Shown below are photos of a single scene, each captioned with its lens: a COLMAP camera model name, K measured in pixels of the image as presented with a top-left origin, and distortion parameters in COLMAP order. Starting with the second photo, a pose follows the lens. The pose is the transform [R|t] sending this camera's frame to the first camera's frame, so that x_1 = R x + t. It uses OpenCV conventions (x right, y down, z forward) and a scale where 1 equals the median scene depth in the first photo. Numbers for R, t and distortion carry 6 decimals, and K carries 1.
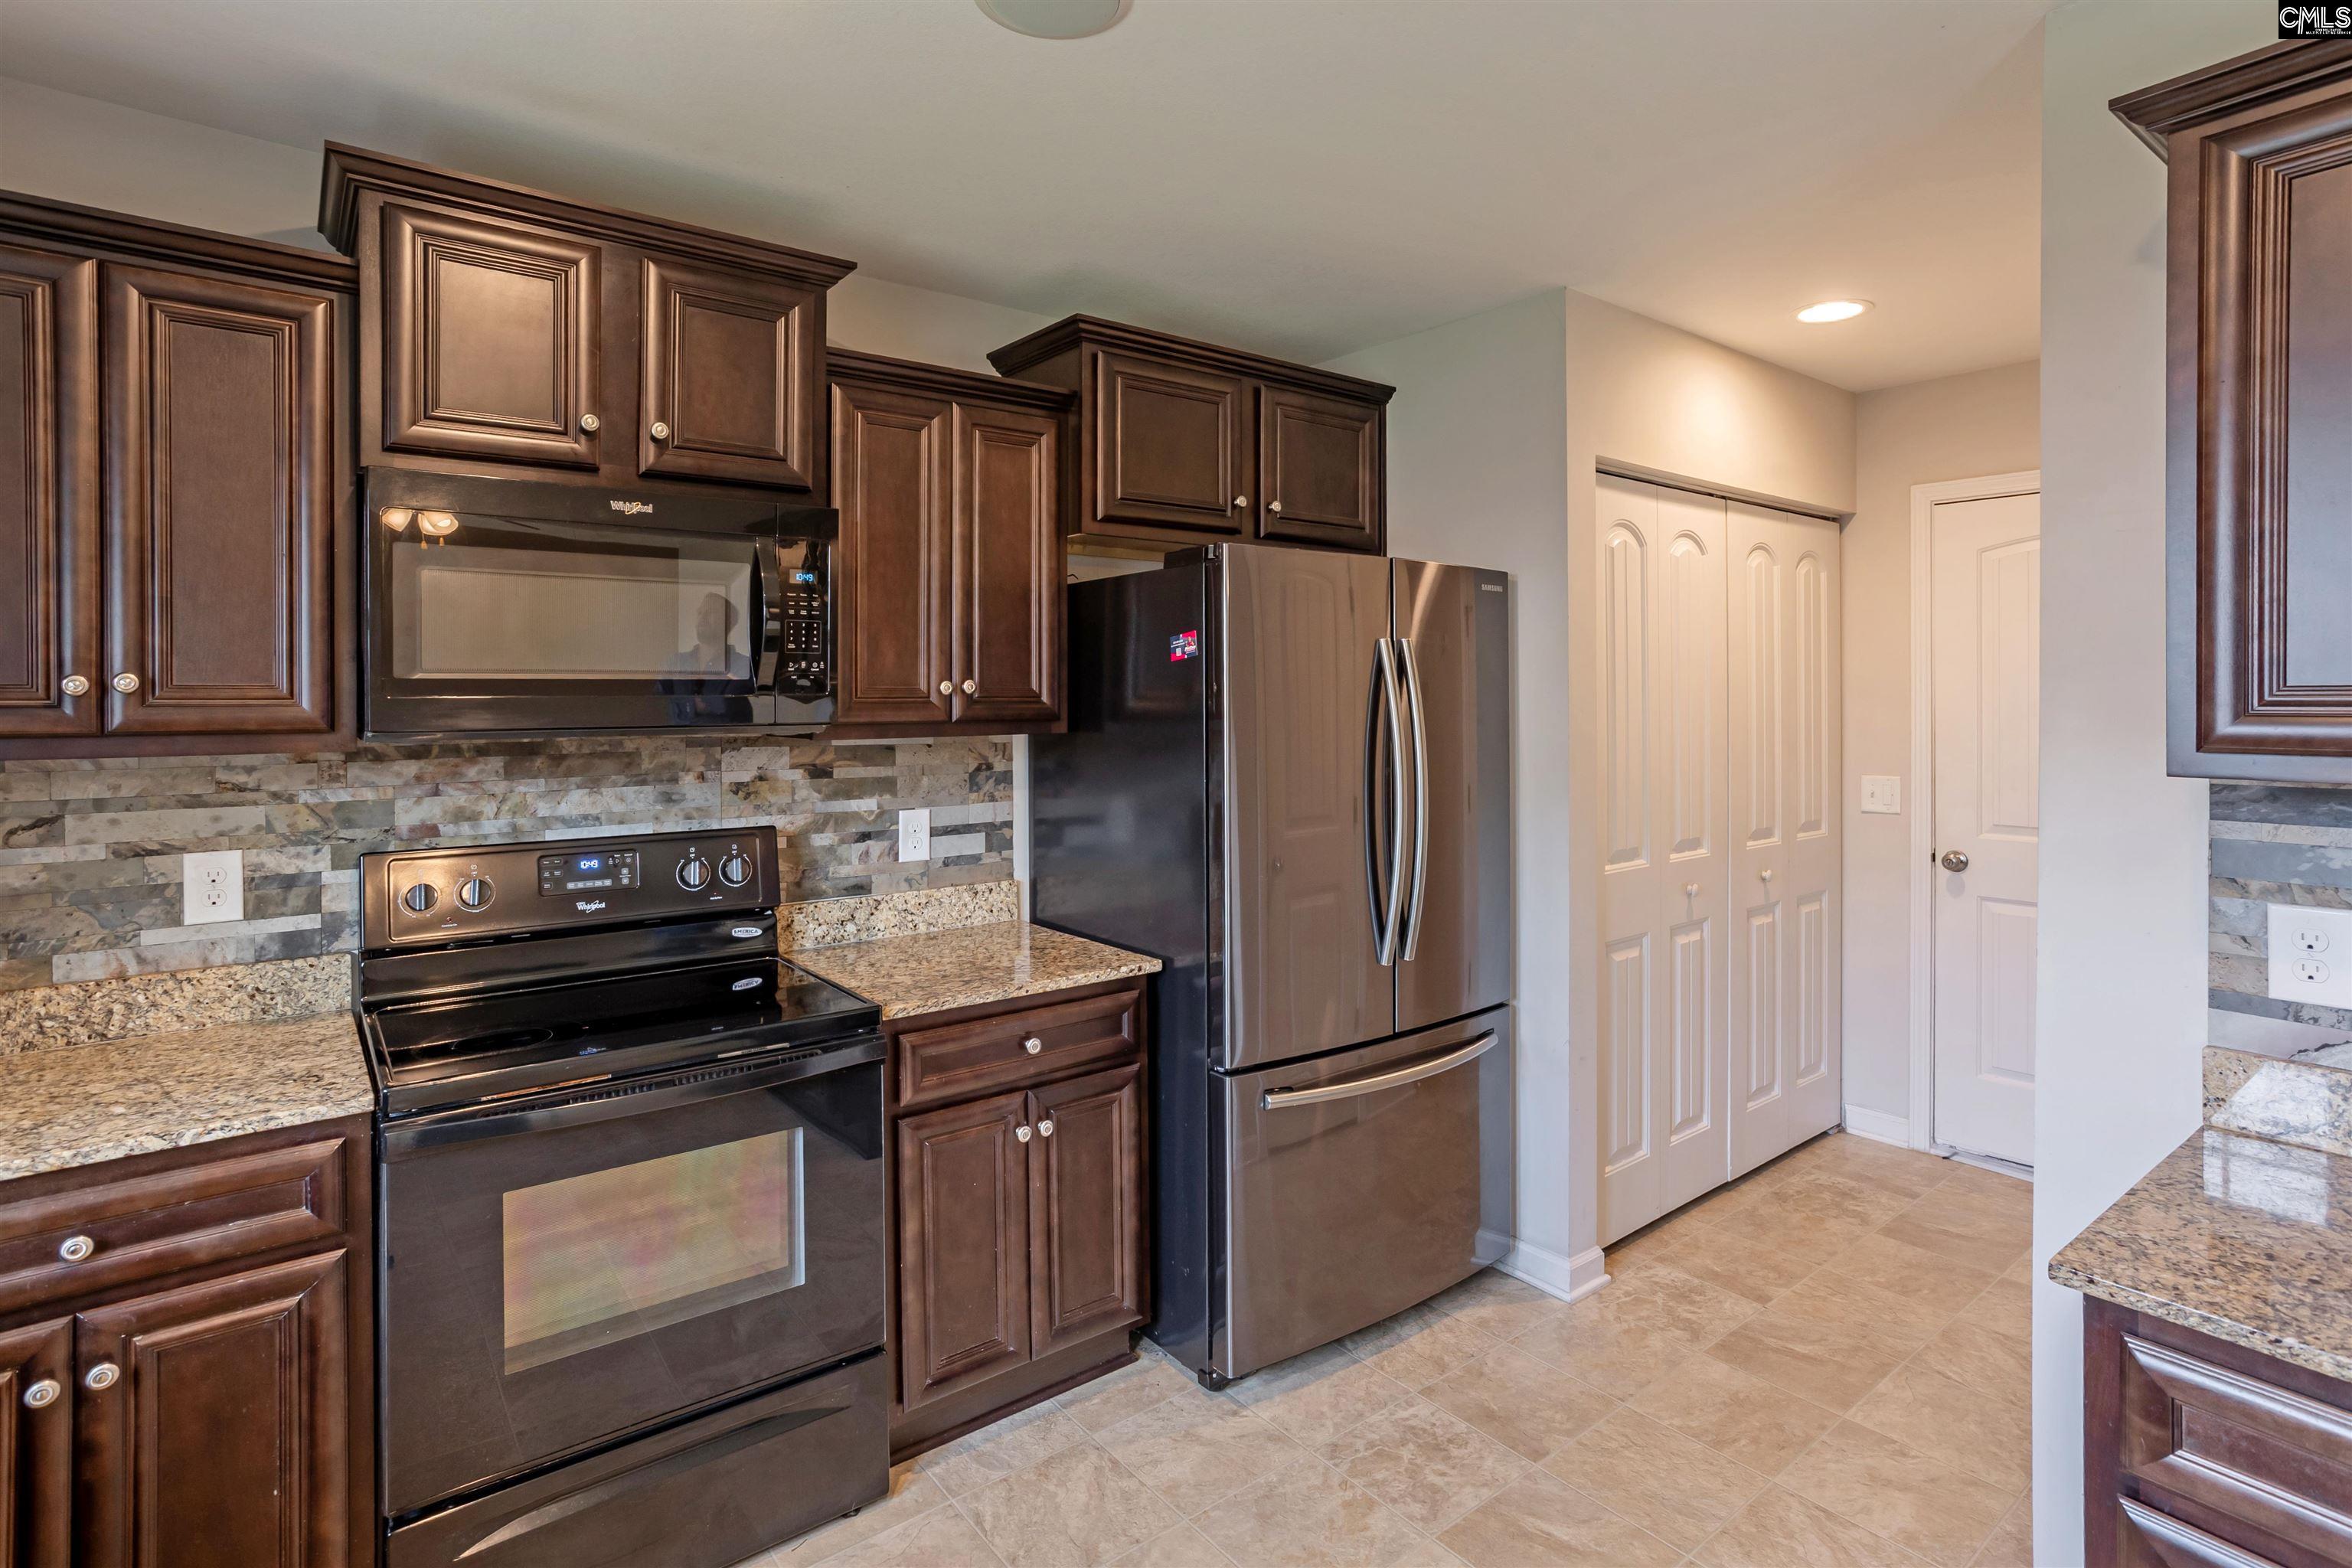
lens RADIAL K [[1194.7, 0, 1171.1], [0, 1194.7, 700.8], [0, 0, 1]] dist [-0.033204, 0.028450]
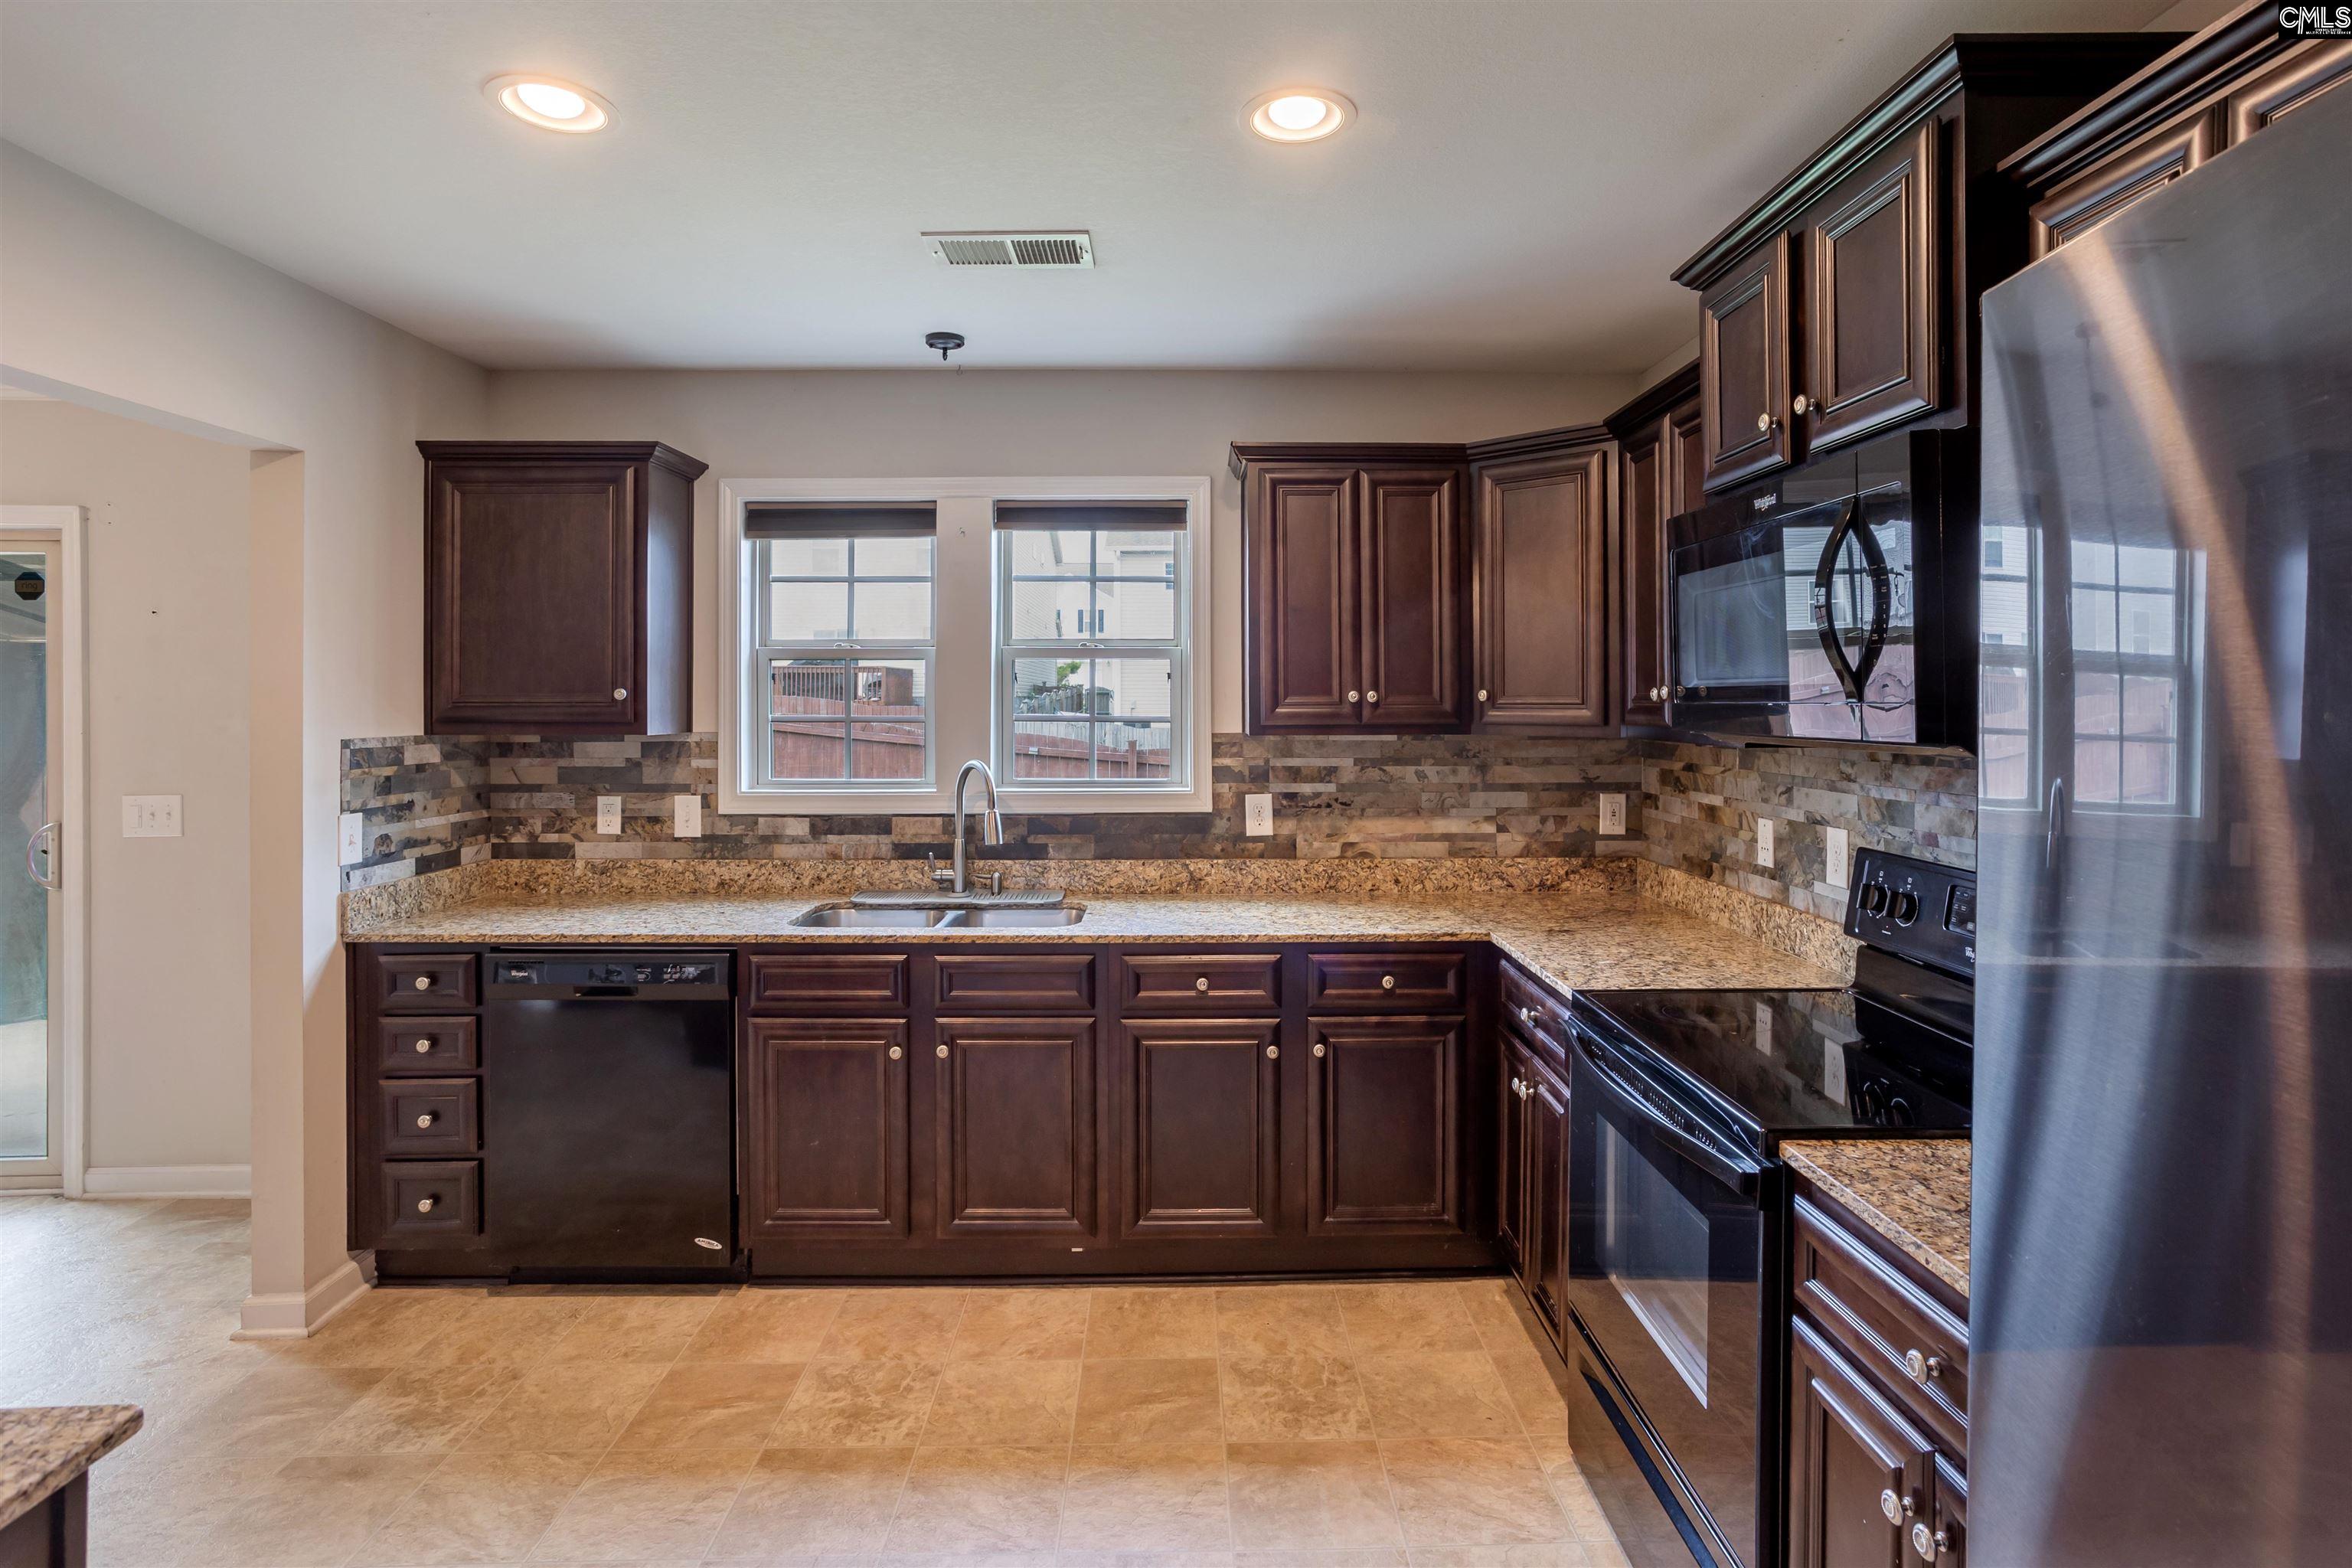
lens RADIAL K [[1168.3, 0, 1168.9], [0, 1168.3, 697.0], [0, 0, 1]] dist [-0.019150, 0.000175]
pose [[-0.604873, 0.003181, -0.796315, 0.437546], [-0.000326, 0.999991, 0.004242, -0.010059], [0.796322, 0.002825, -0.604867, 0.919362]]
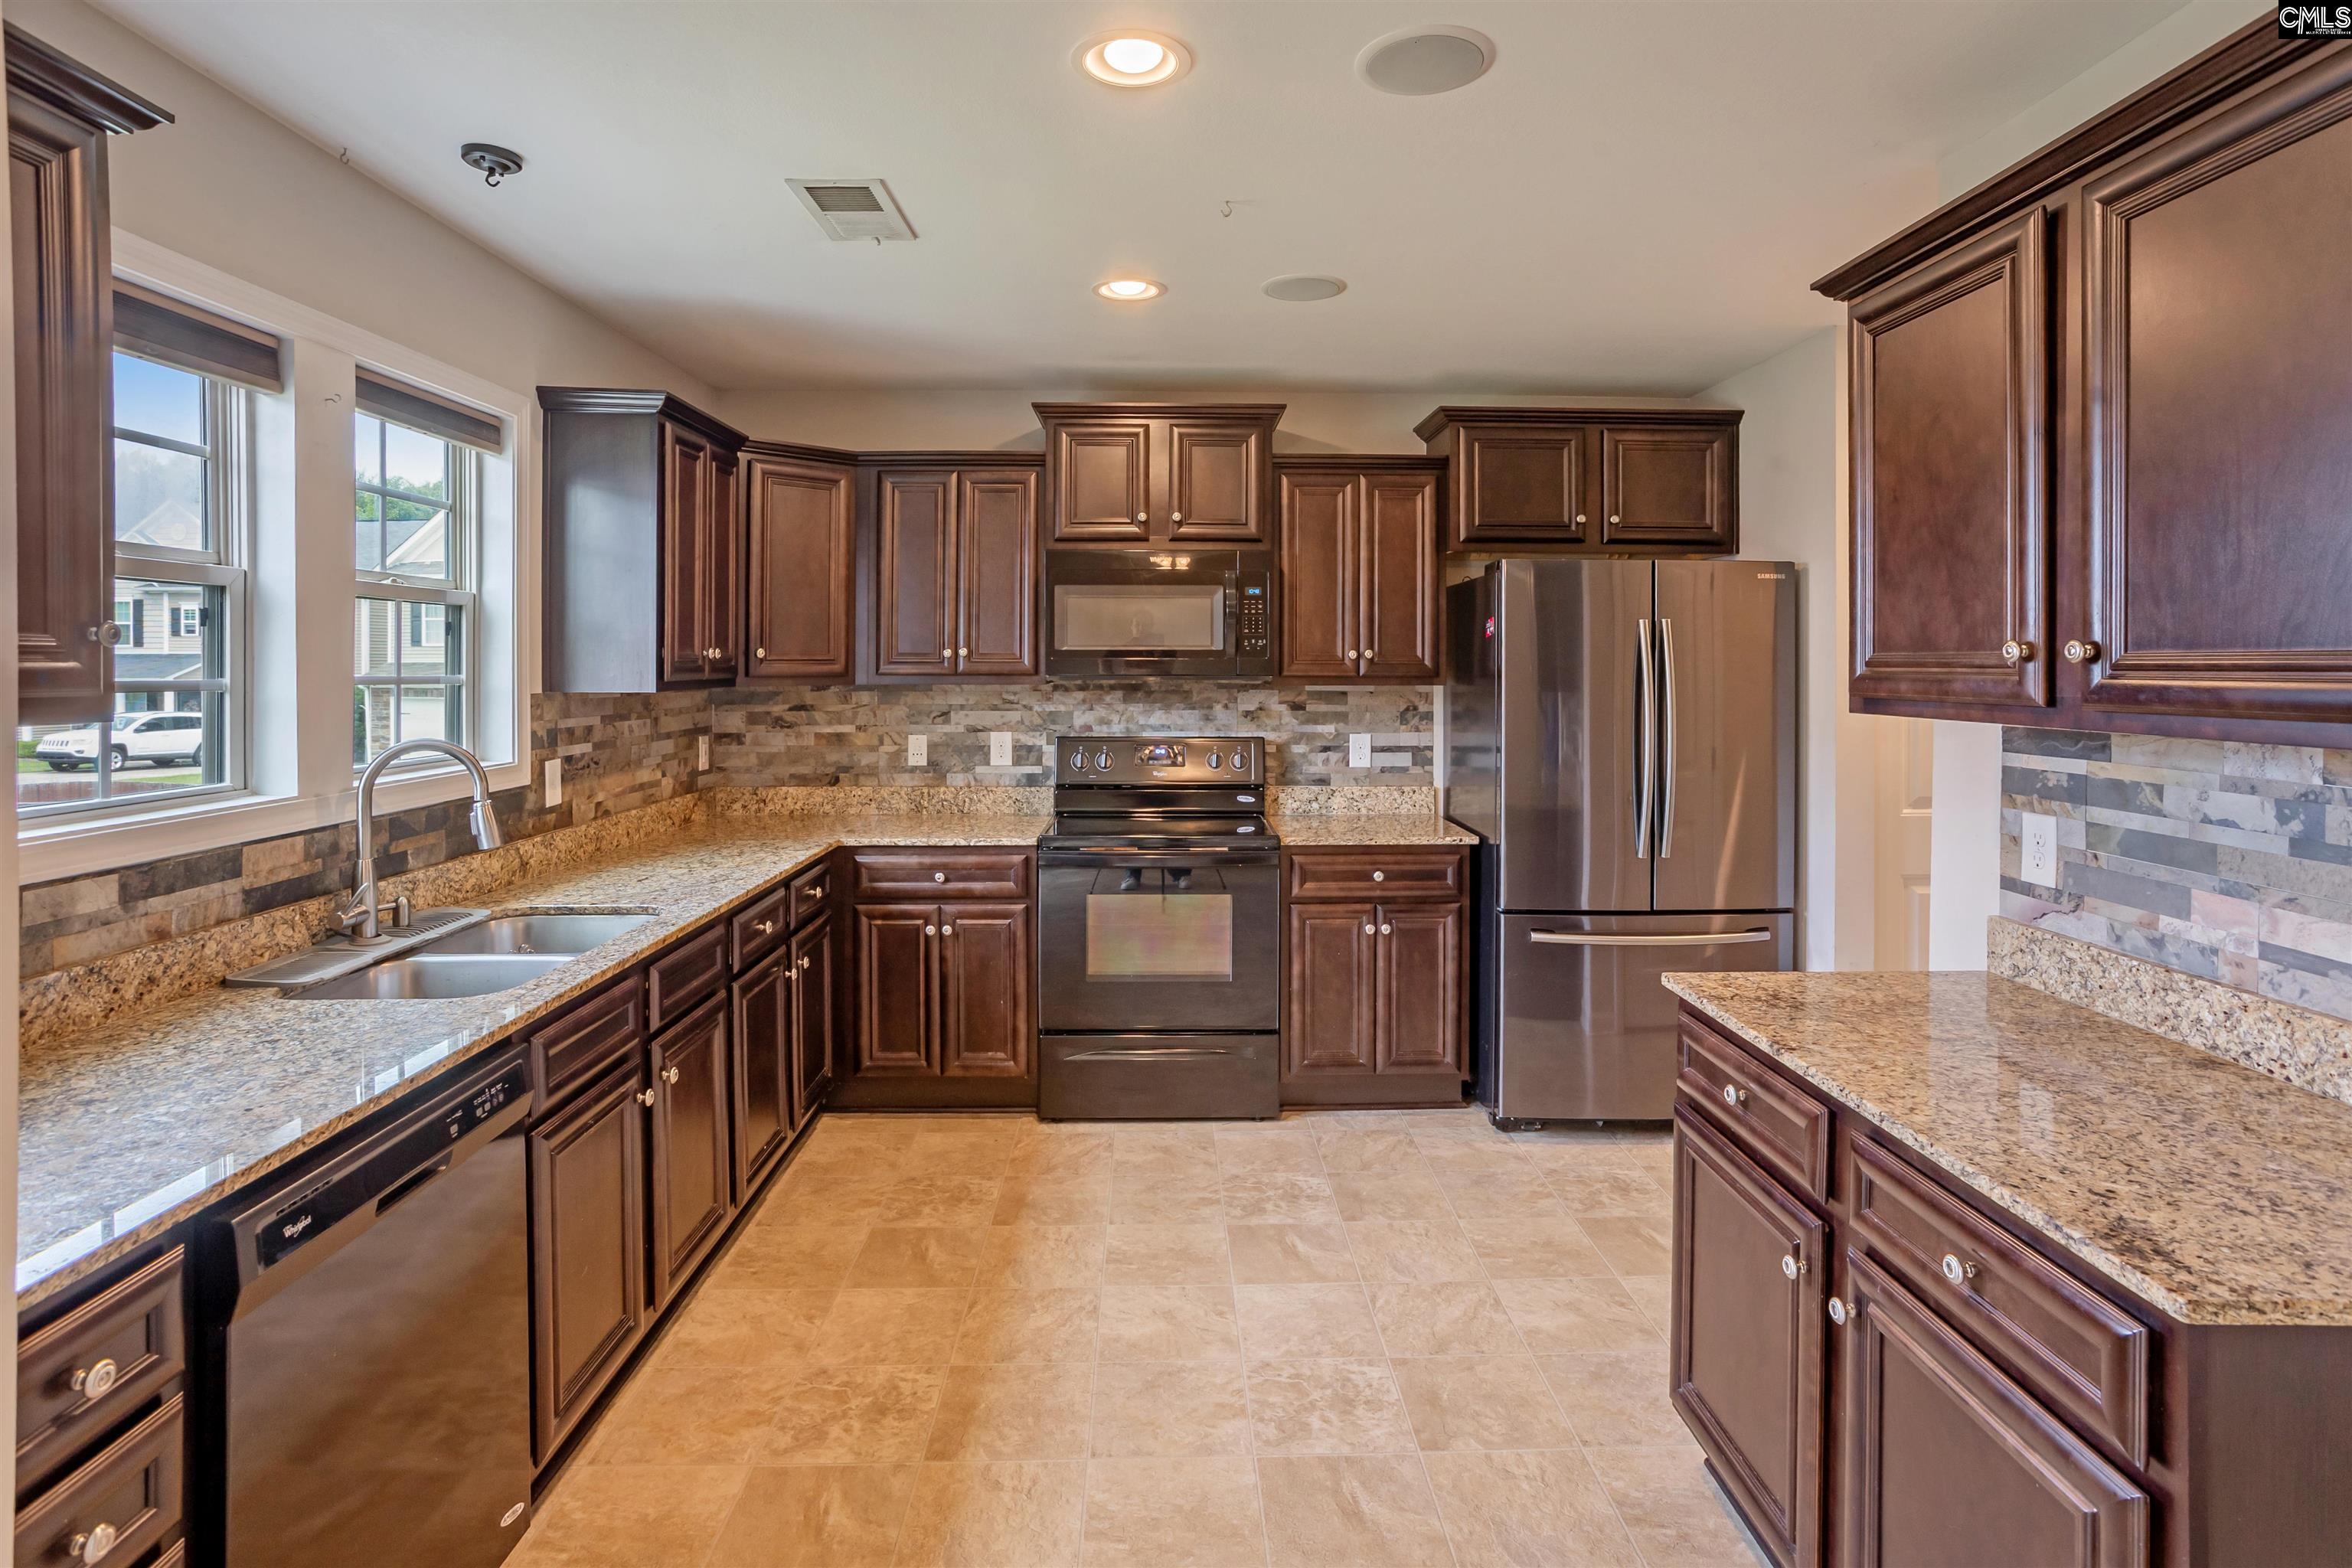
lens RADIAL K [[1223.1, 0, 1174.5], [0, 1223.1, 654.0], [0, 0, 1]] dist [-0.004439, 0.000418]
pose [[0.801576, 0.001875, -0.597890, 0.579846], [-0.007723, 0.999944, -0.007219, 0.001787], [0.597843, 0.010404, 0.801546, -0.441317]]
